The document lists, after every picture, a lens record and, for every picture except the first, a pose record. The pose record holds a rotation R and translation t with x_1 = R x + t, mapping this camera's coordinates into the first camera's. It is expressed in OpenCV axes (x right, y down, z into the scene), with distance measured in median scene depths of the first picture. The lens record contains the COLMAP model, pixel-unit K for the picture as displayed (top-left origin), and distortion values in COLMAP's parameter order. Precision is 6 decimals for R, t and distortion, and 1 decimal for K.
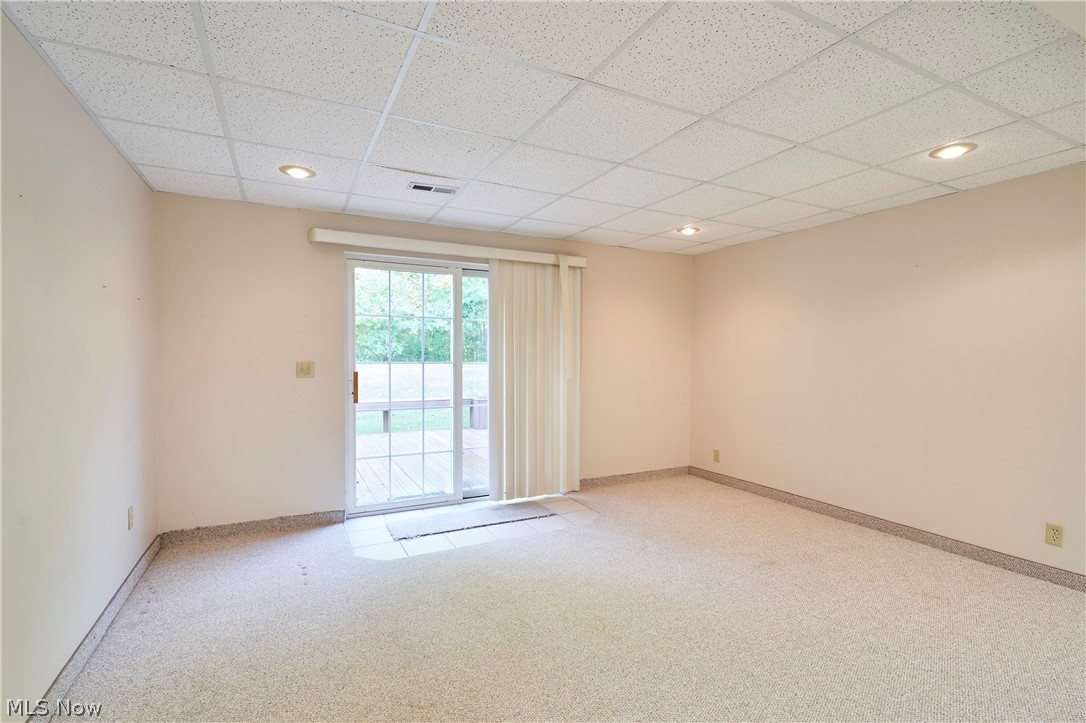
lens RADIAL K [[501.0, 0, 533.1], [0, 501.0, 357.3], [0, 0, 1]] dist [0.003174, 0.000425]
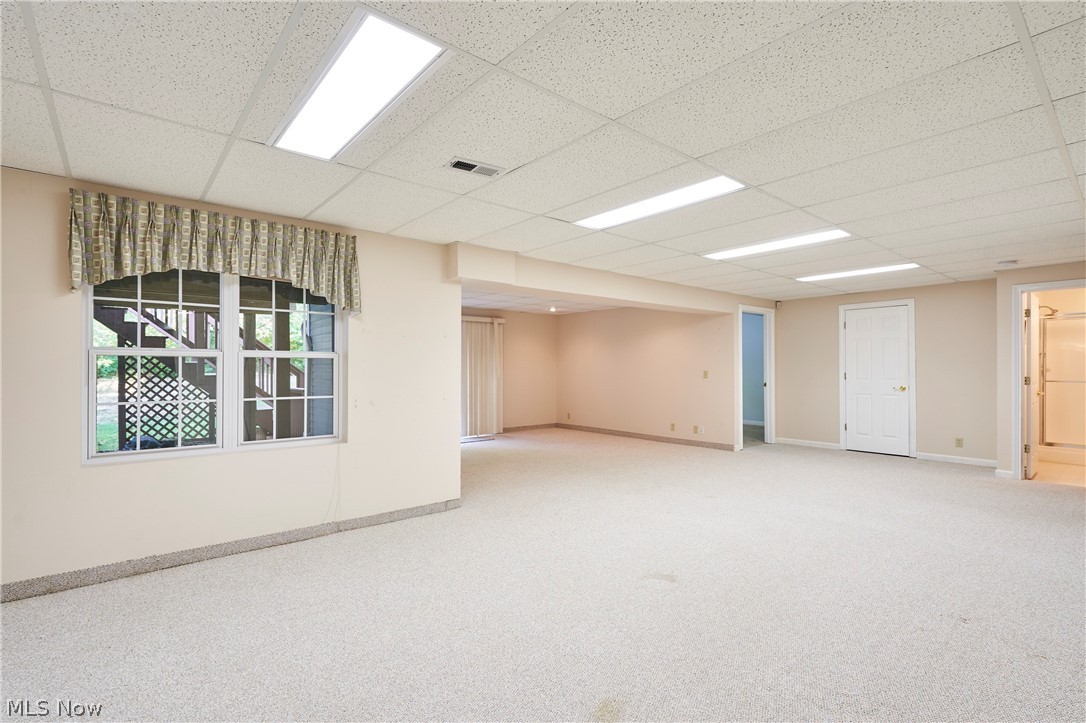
lens RADIAL K [[501.0, 0, 542.3], [0, 501.0, 363.0], [0, 0, 1]] dist [0.003174, 0.000425]
pose [[0.970758, -0.005392, 0.240001, -0.247925], [0.008394, 0.999899, -0.011488, 0.007380], [-0.239914, 0.013167, 0.970705, -1.053661]]
